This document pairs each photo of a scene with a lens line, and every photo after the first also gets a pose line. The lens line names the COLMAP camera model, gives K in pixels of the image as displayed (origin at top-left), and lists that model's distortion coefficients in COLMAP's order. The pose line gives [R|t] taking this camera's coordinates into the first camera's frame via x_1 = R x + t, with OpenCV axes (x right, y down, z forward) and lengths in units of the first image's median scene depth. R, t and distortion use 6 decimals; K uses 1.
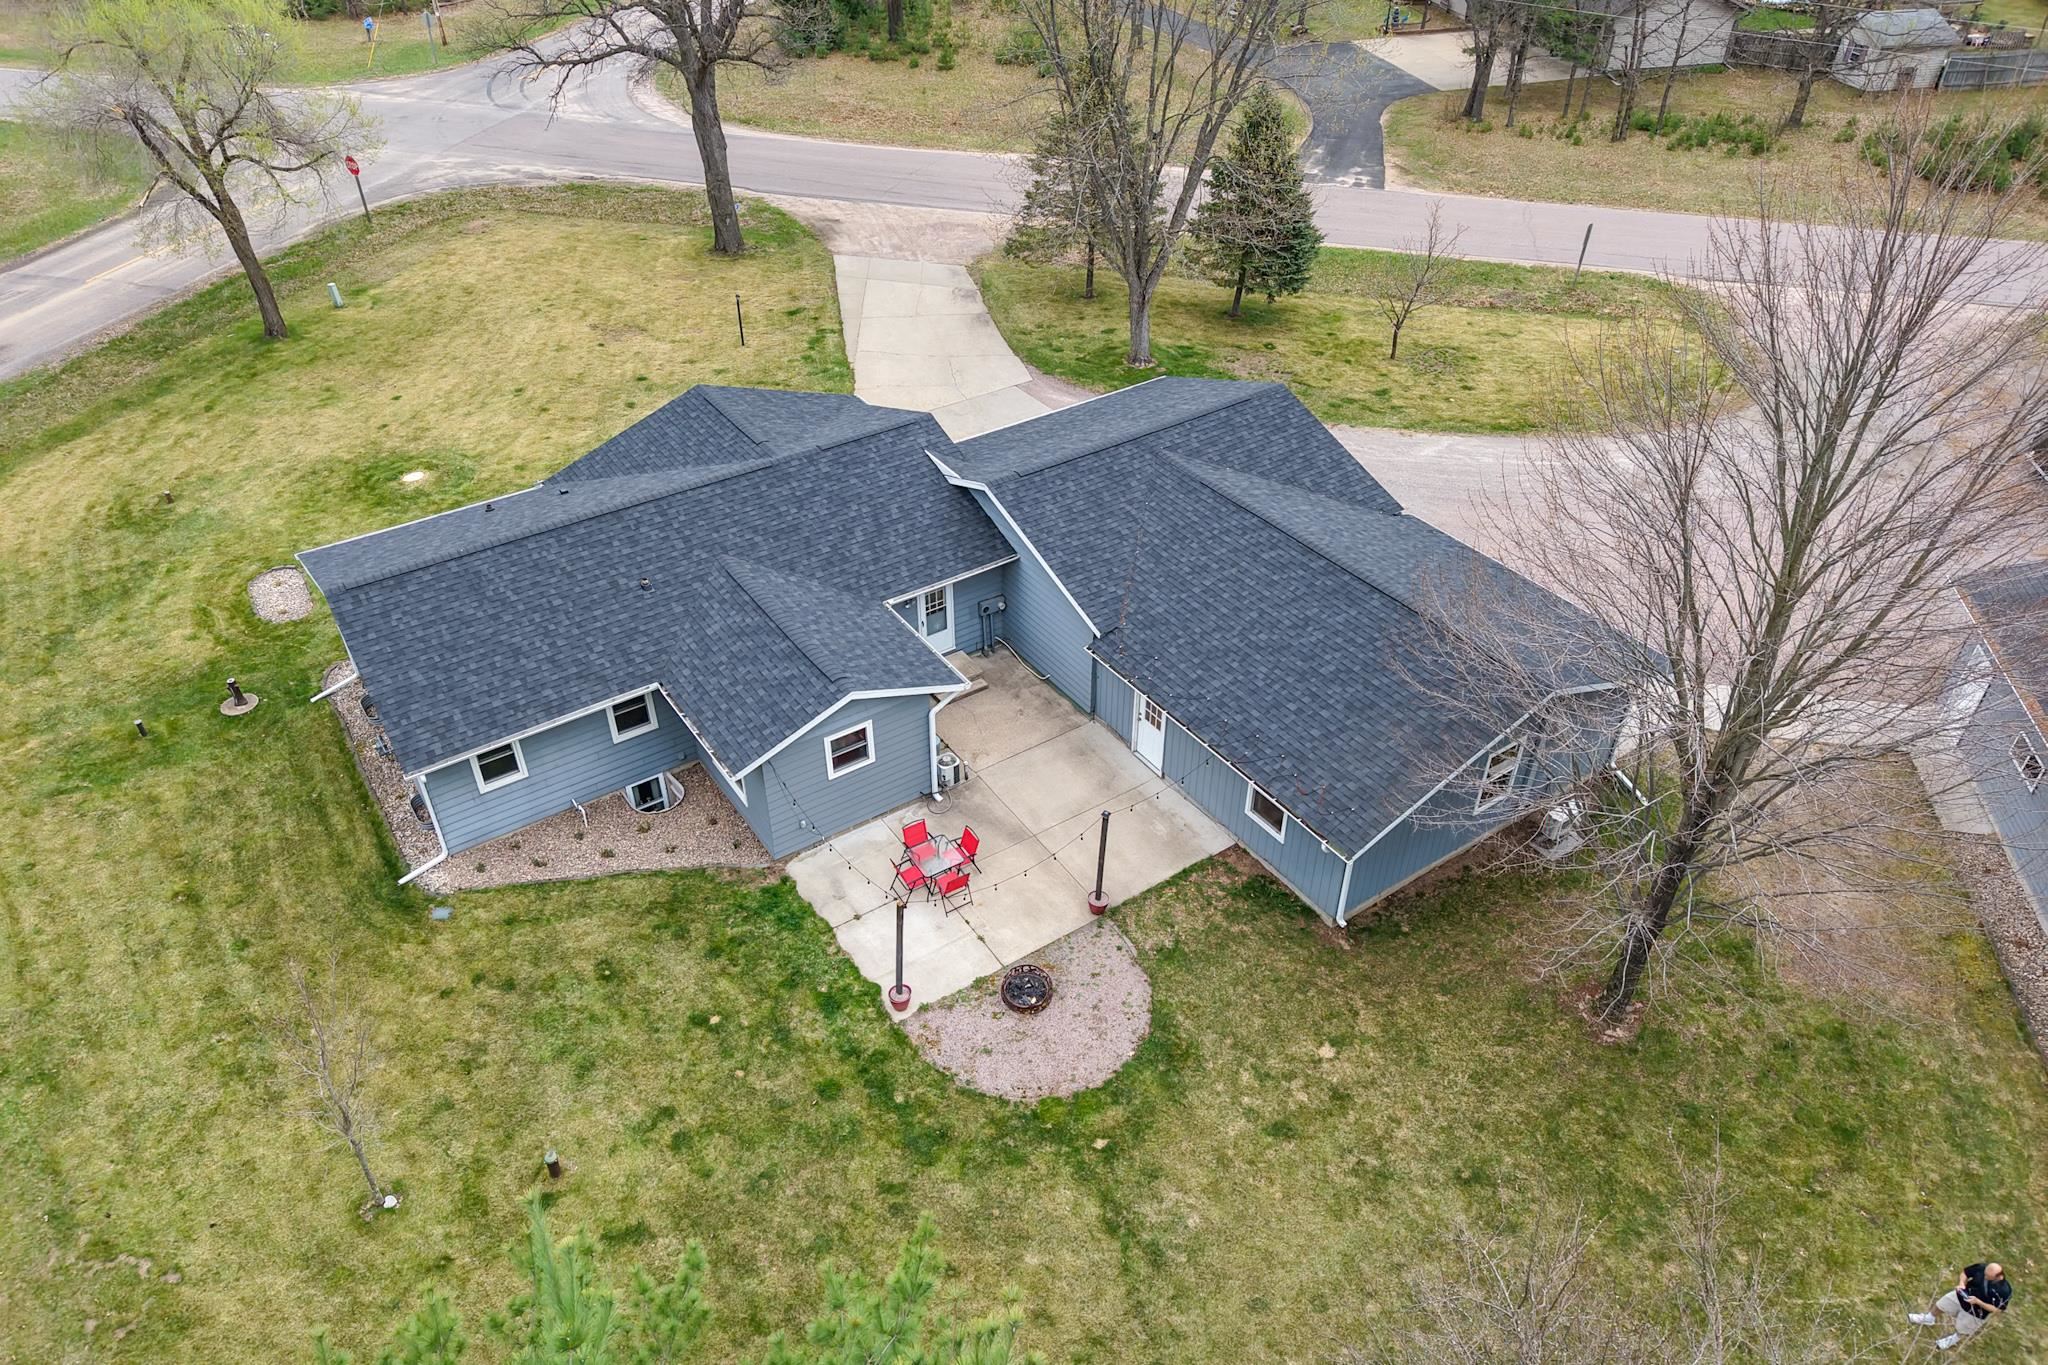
lens RADIAL K [[1362.4, 0, 1030.1], [0, 1362.4, 688.8], [0, 0, 1]] dist [0.007238, -0.008428]
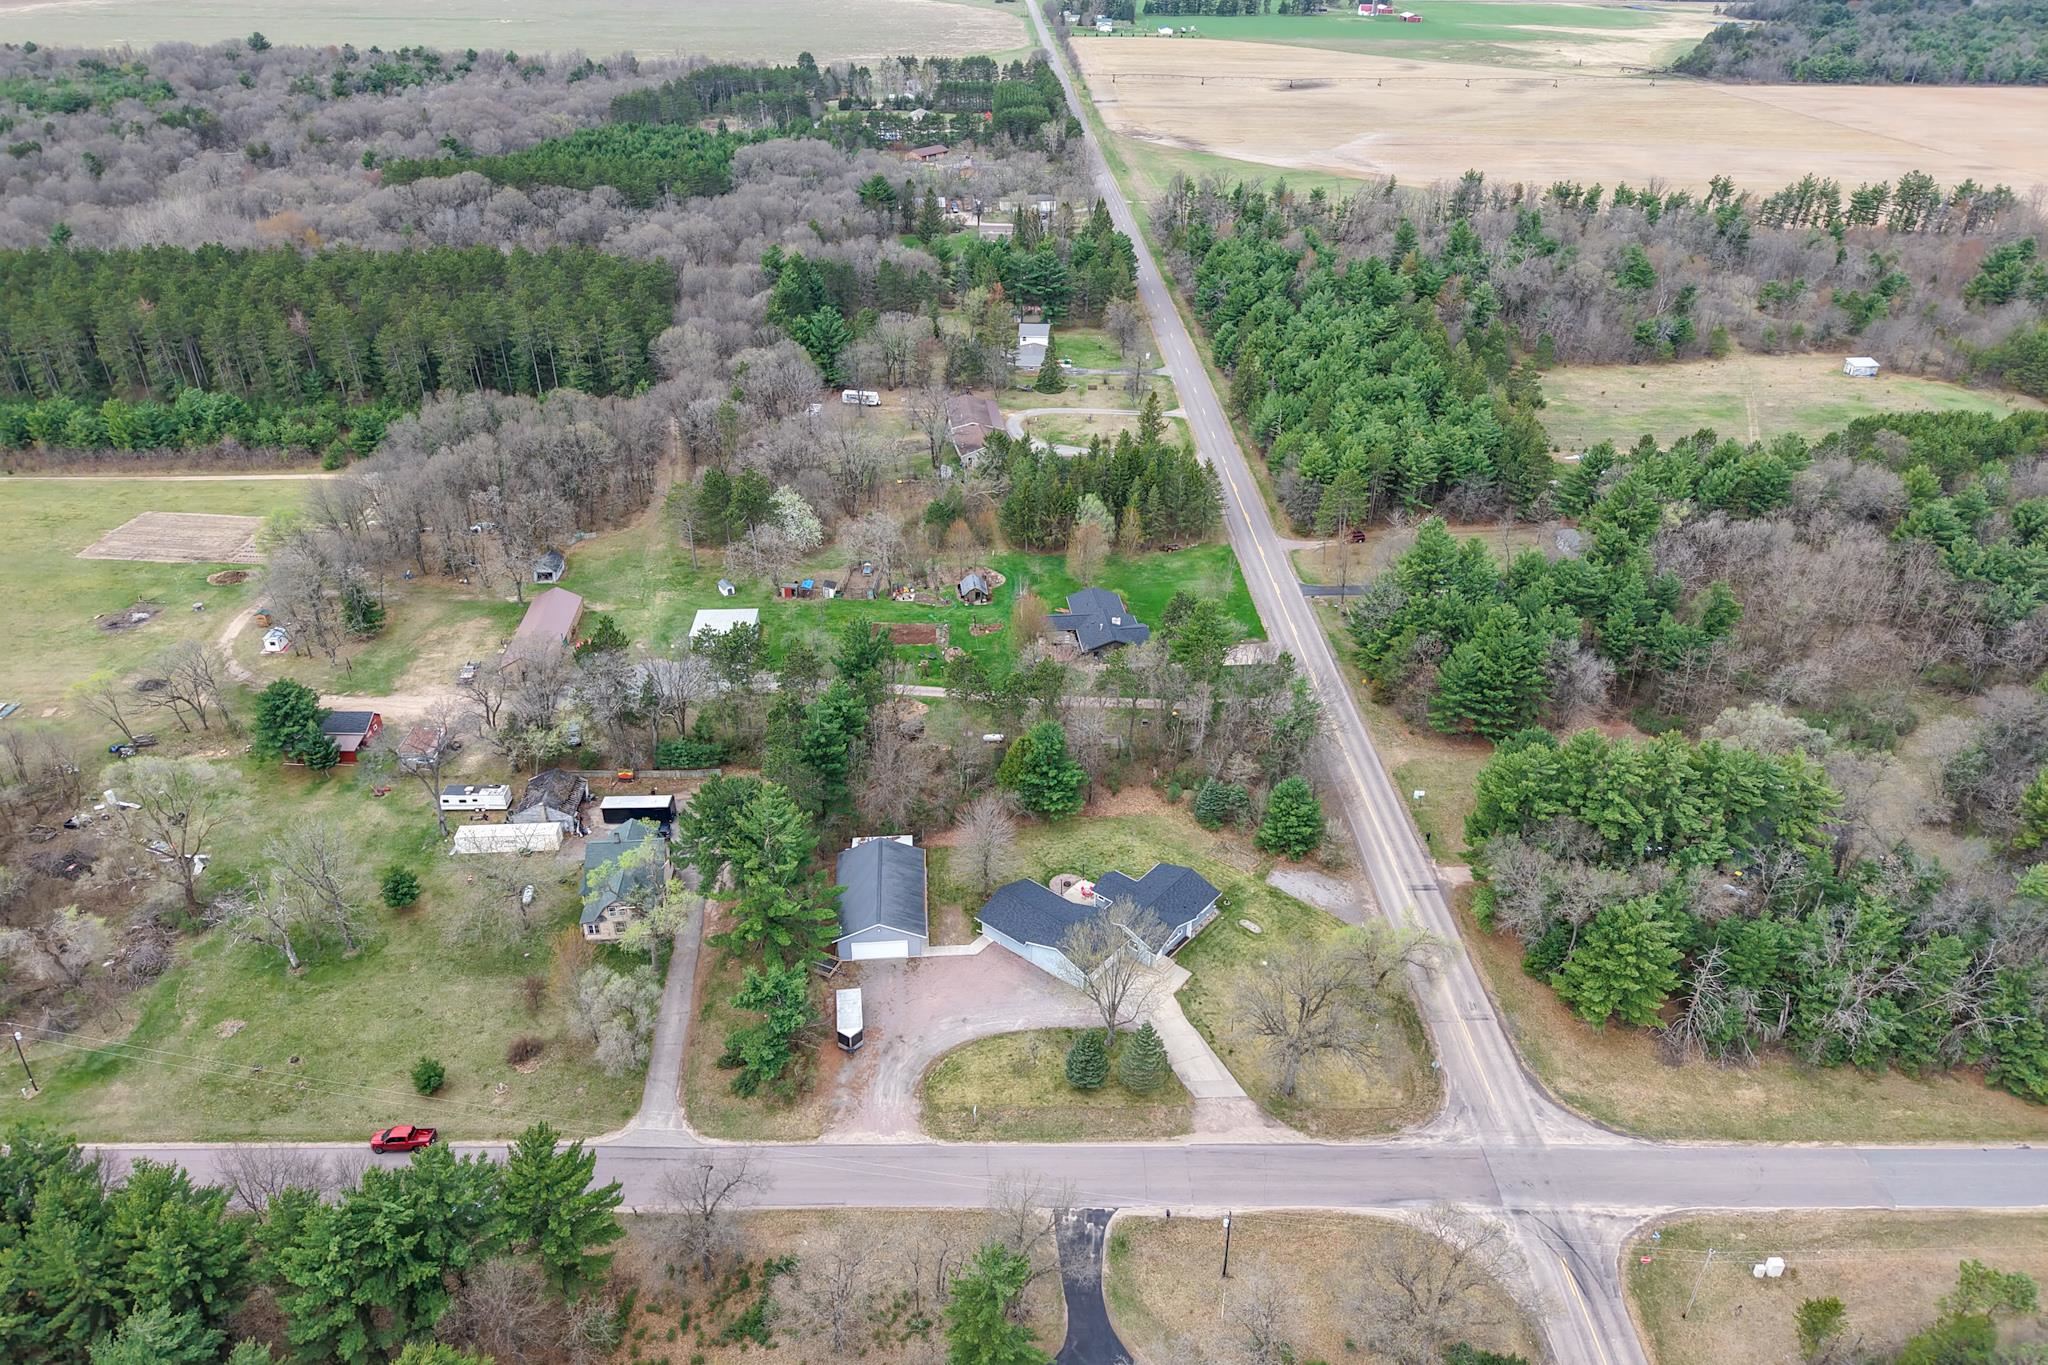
lens RADIAL K [[1362.4, 0, 1030.1], [0, 1362.4, 688.8], [0, 0, 1]] dist [0.007238, -0.008428]
pose [[-0.959702, 0.130906, -0.248670, 1.274896], [-0.184120, 0.375601, 0.908308, -4.619110], [0.212303, 0.917490, -0.336363, 1.708154]]
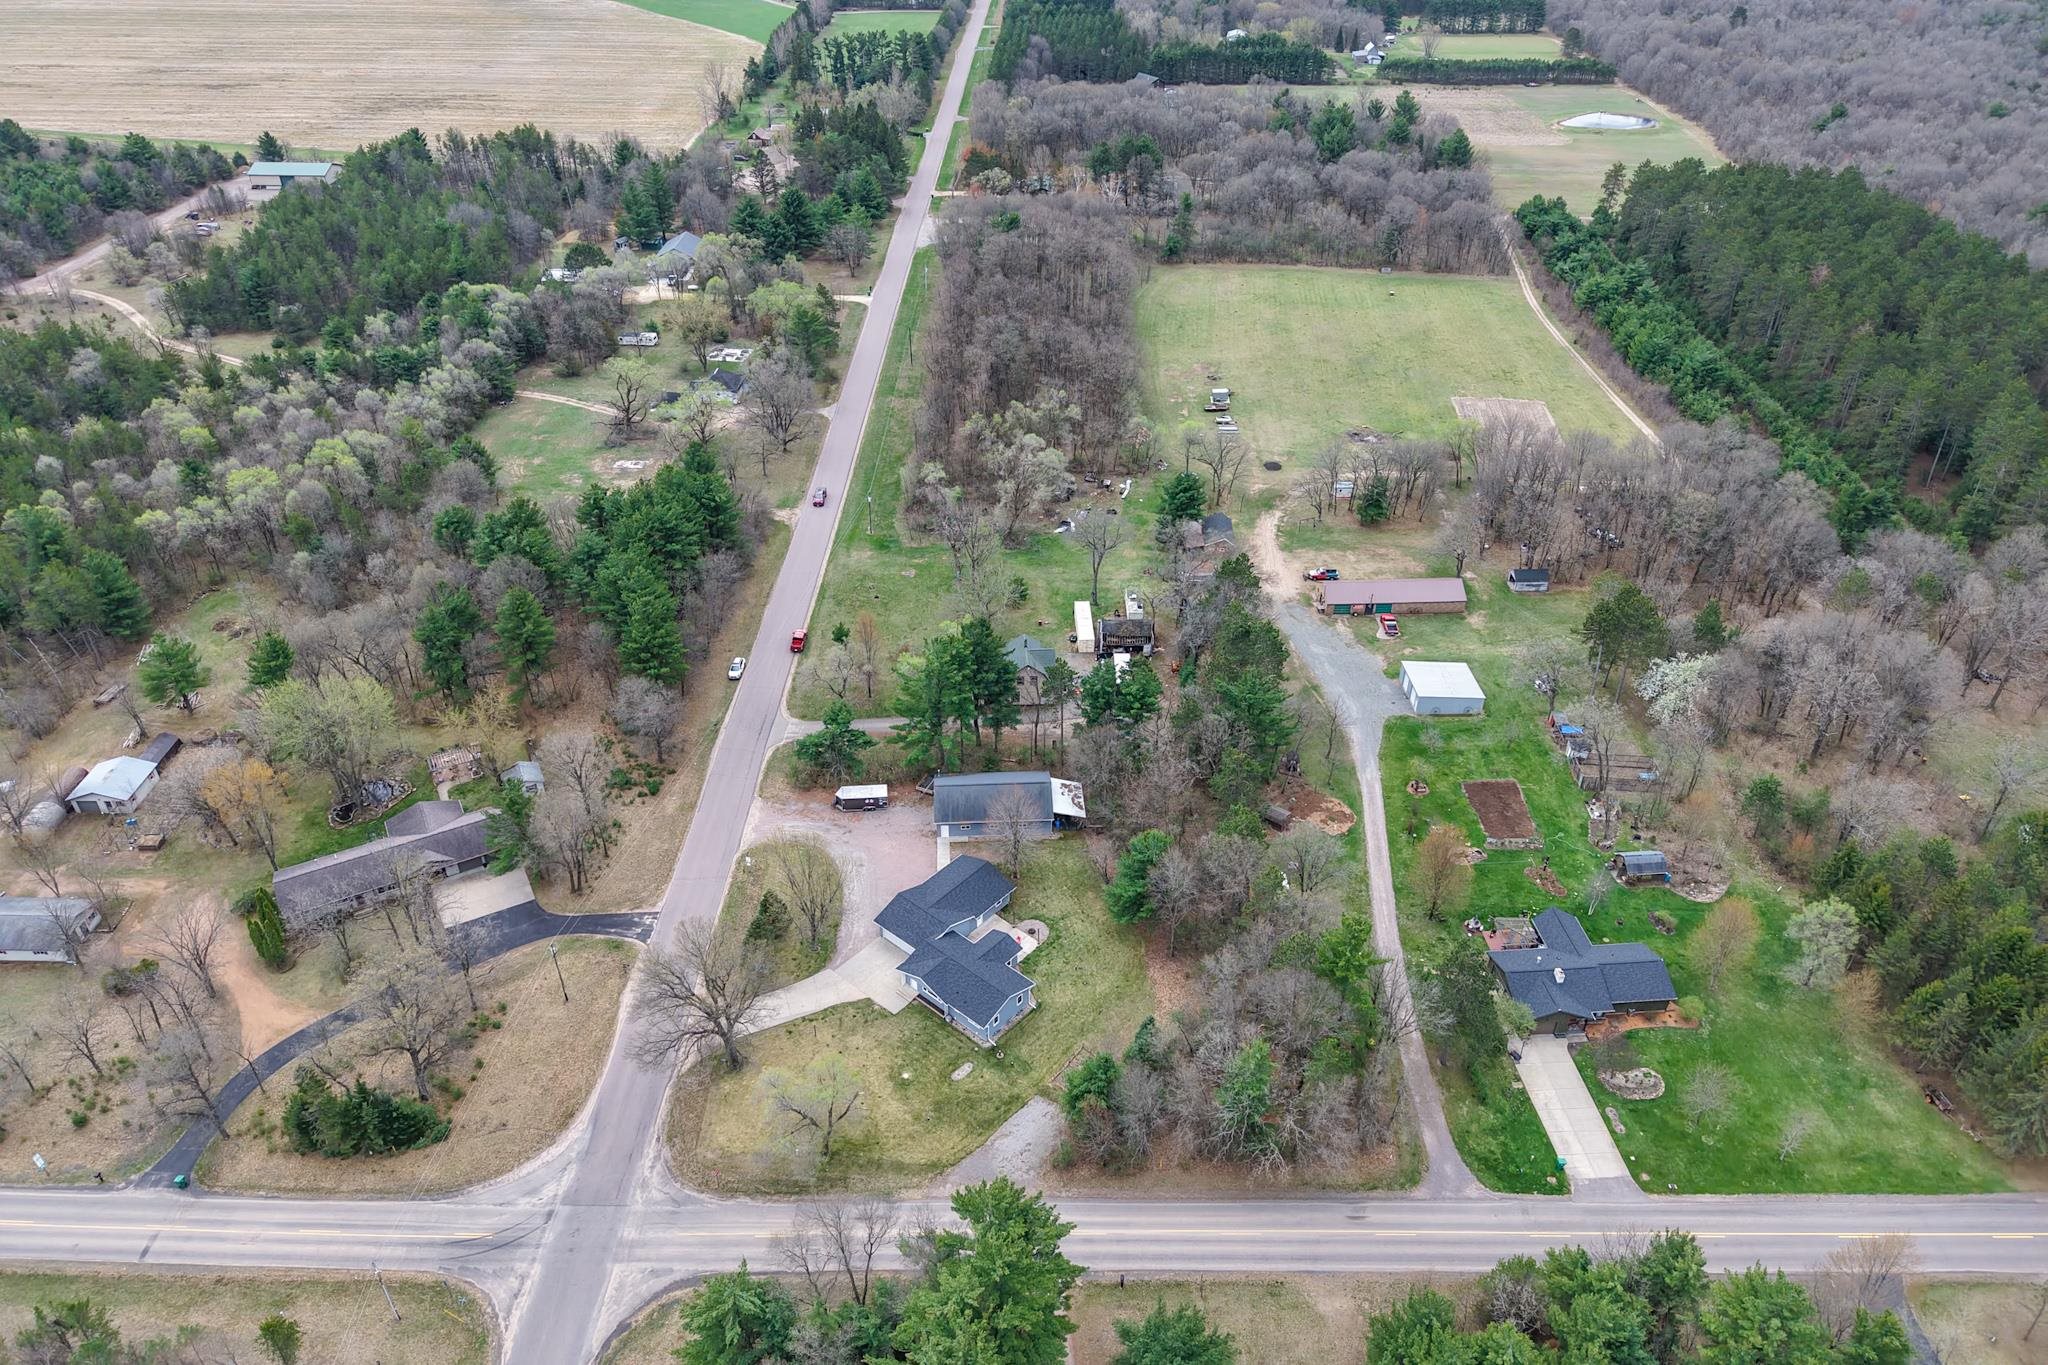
lens RADIAL K [[1362.4, 0, 1030.1], [0, 1362.4, 688.8], [0, 0, 1]] dist [0.007238, -0.008428]
pose [[-0.252676, -0.552077, 0.794585, -3.513634], [0.589519, 0.563351, 0.578881, -3.273583], [-0.767217, 0.614692, 0.183114, -0.756770]]
